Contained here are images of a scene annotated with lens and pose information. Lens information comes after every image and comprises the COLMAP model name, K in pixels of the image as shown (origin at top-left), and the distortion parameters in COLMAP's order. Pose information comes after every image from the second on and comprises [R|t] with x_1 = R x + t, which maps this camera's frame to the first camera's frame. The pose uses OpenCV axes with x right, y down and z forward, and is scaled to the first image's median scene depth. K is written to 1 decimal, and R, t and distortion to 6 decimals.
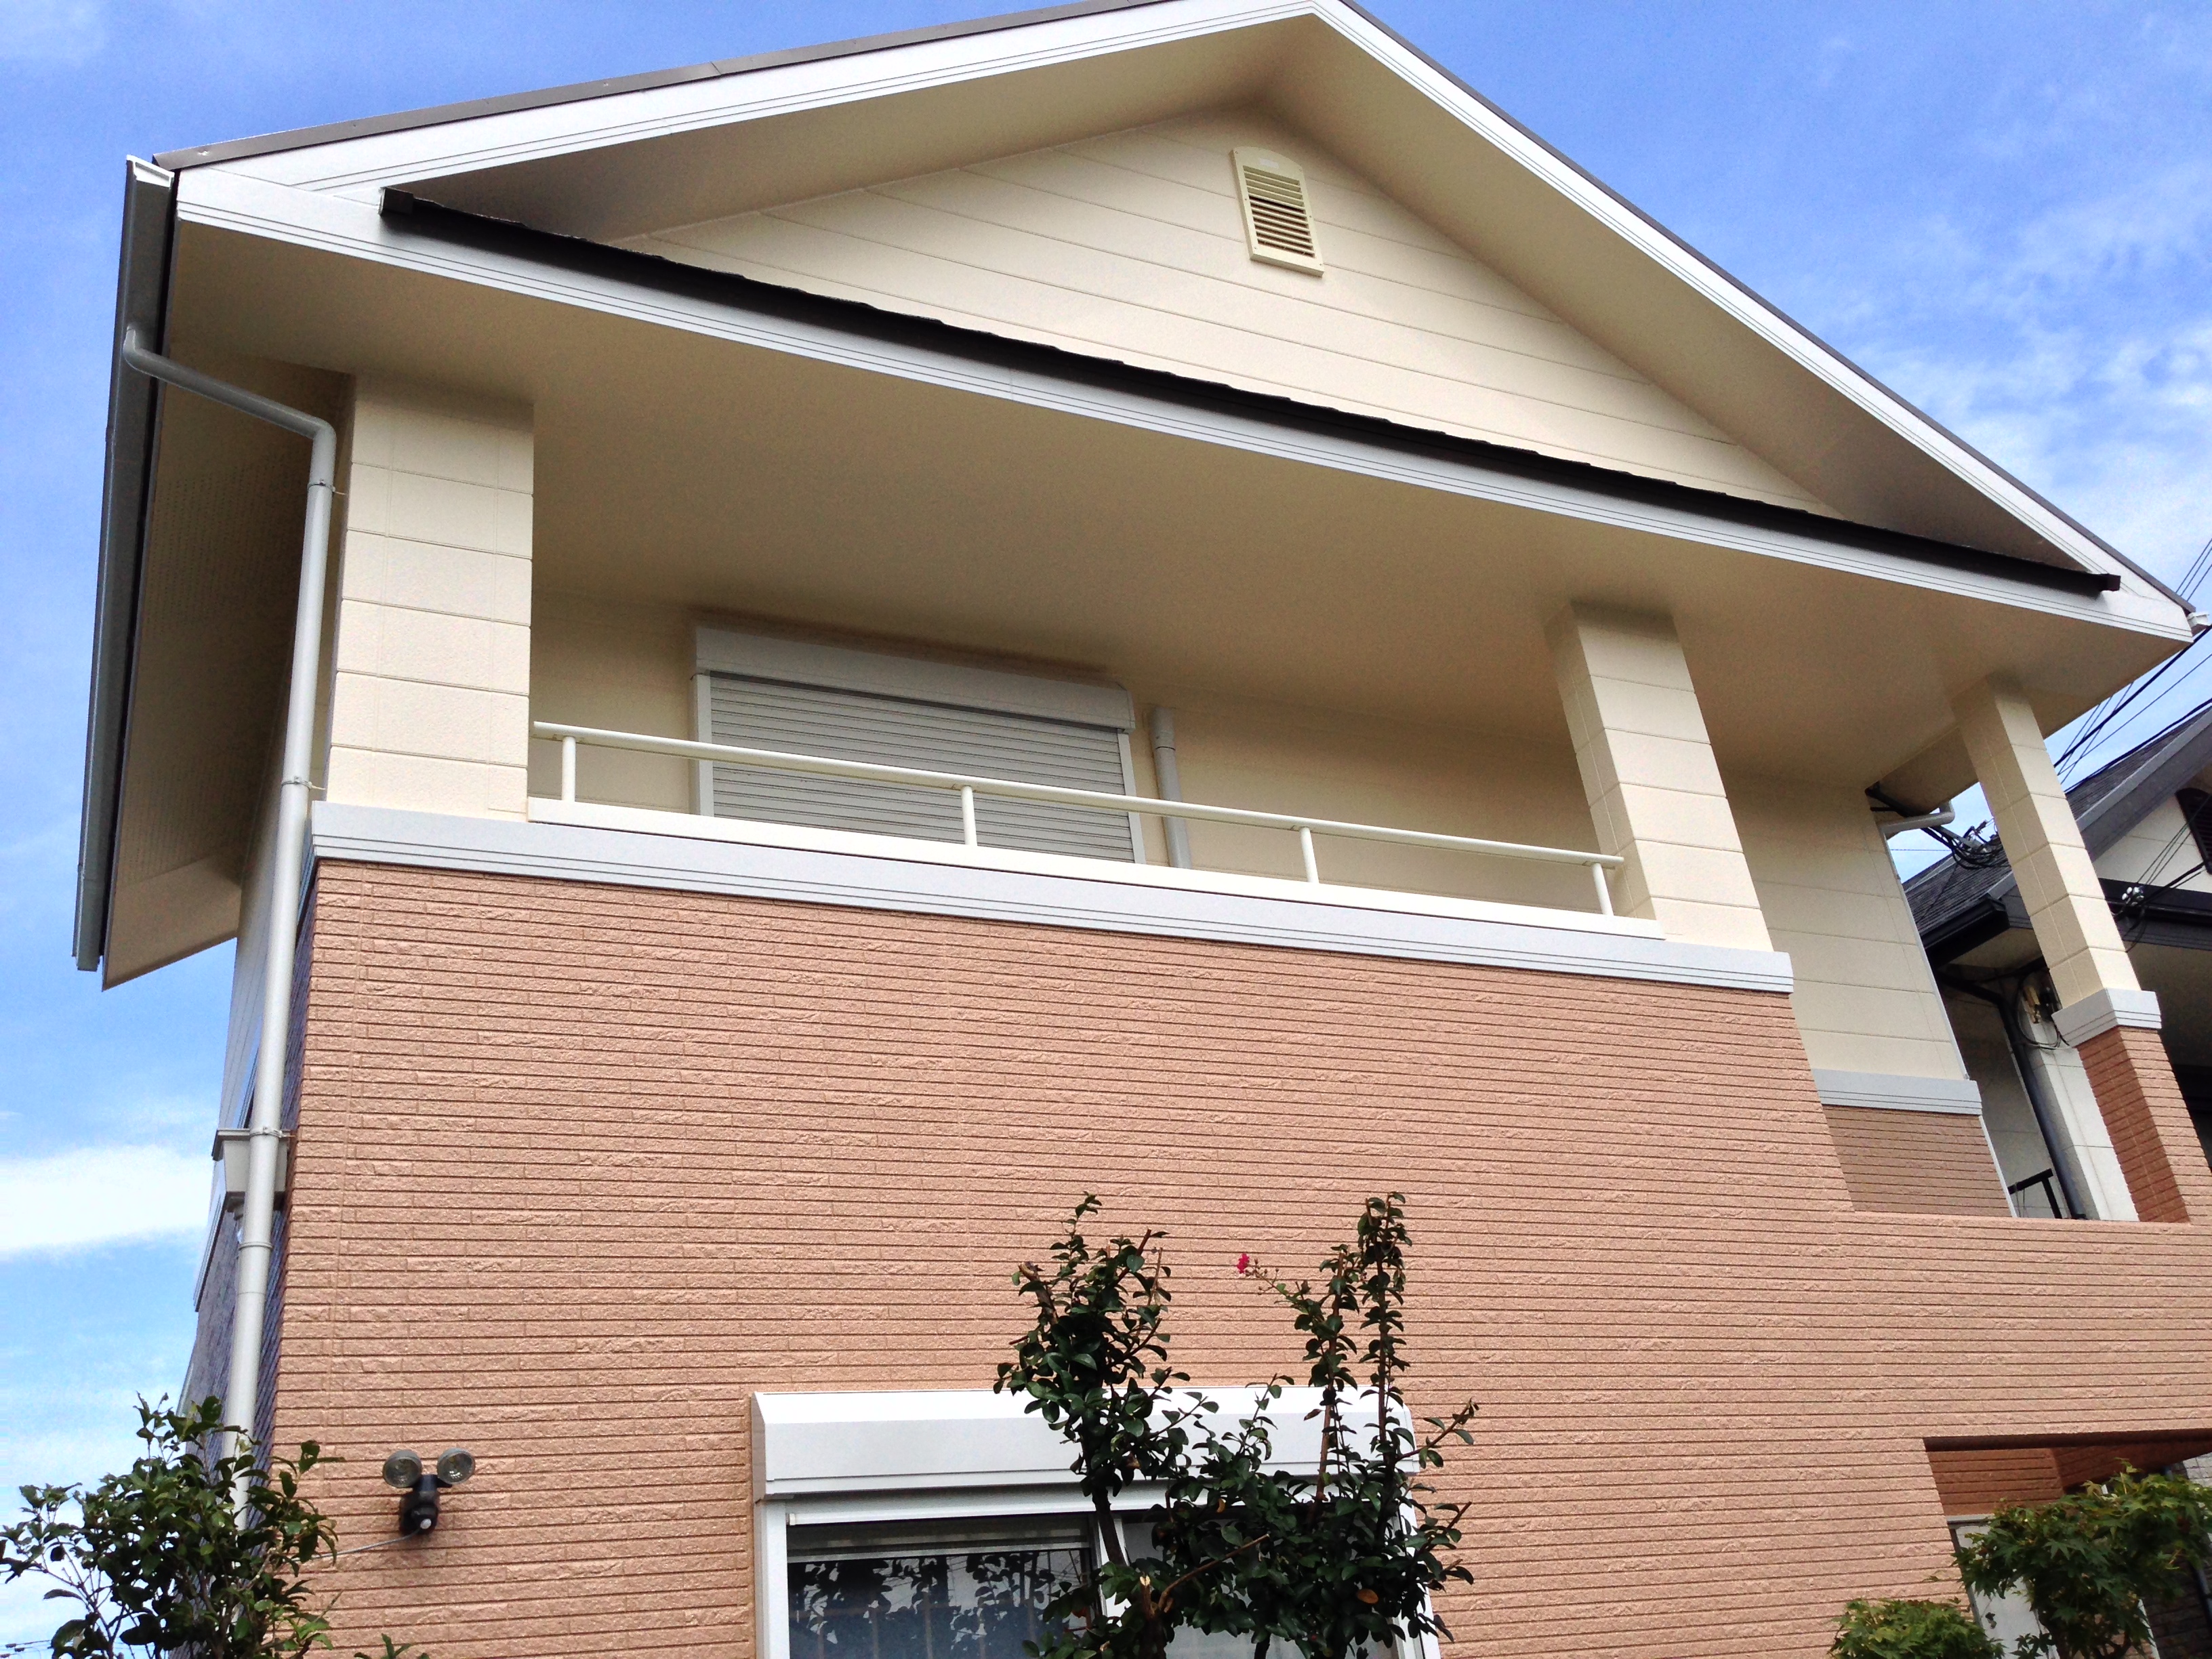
lens RADIAL K [[2084.7, 0, 1154.9], [0, 2084.7, 803.7], [0, 0, 1]] dist [0.044146, 0.000000]
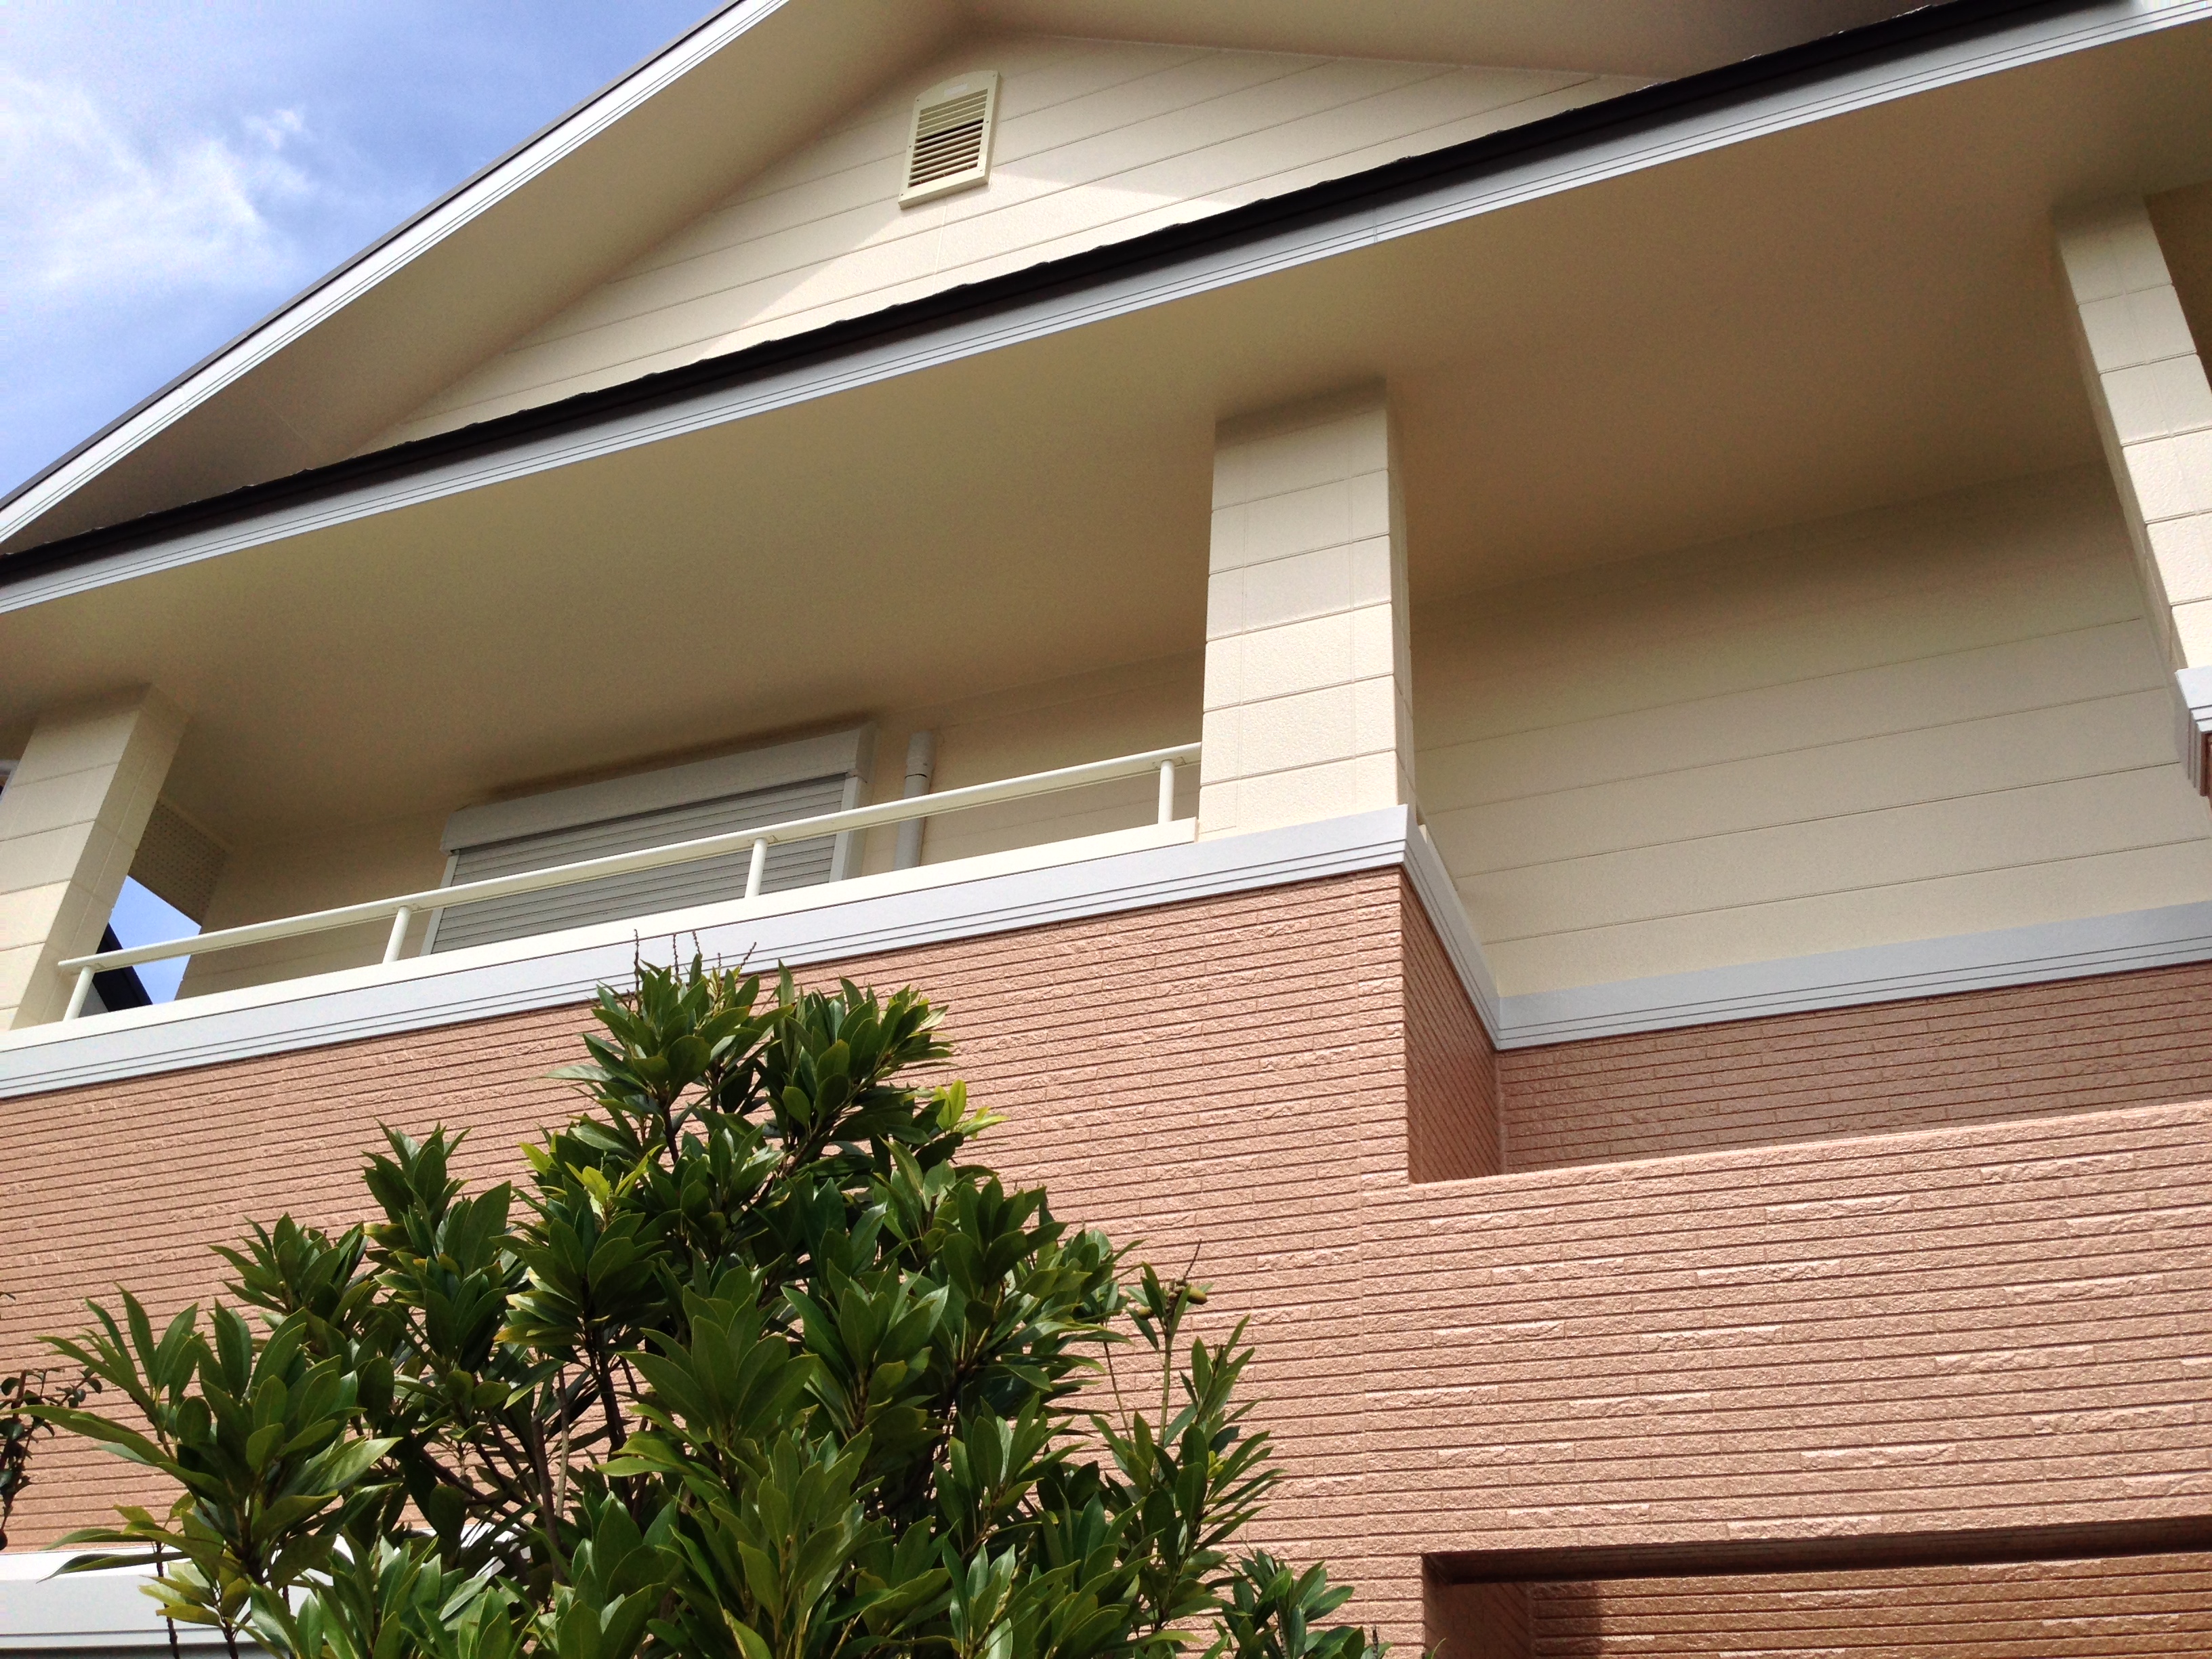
lens RADIAL K [[2084.7, 0, 1102.4], [0, 2084.7, 810.8], [0, 0, 1]] dist [0.044146, 0.000000]
pose [[0.656350, -0.287231, -0.697641, 0.821941], [0.231171, 0.956781, -0.176435, 0.196838], [0.718168, -0.045471, 0.694383, 0.570225]]
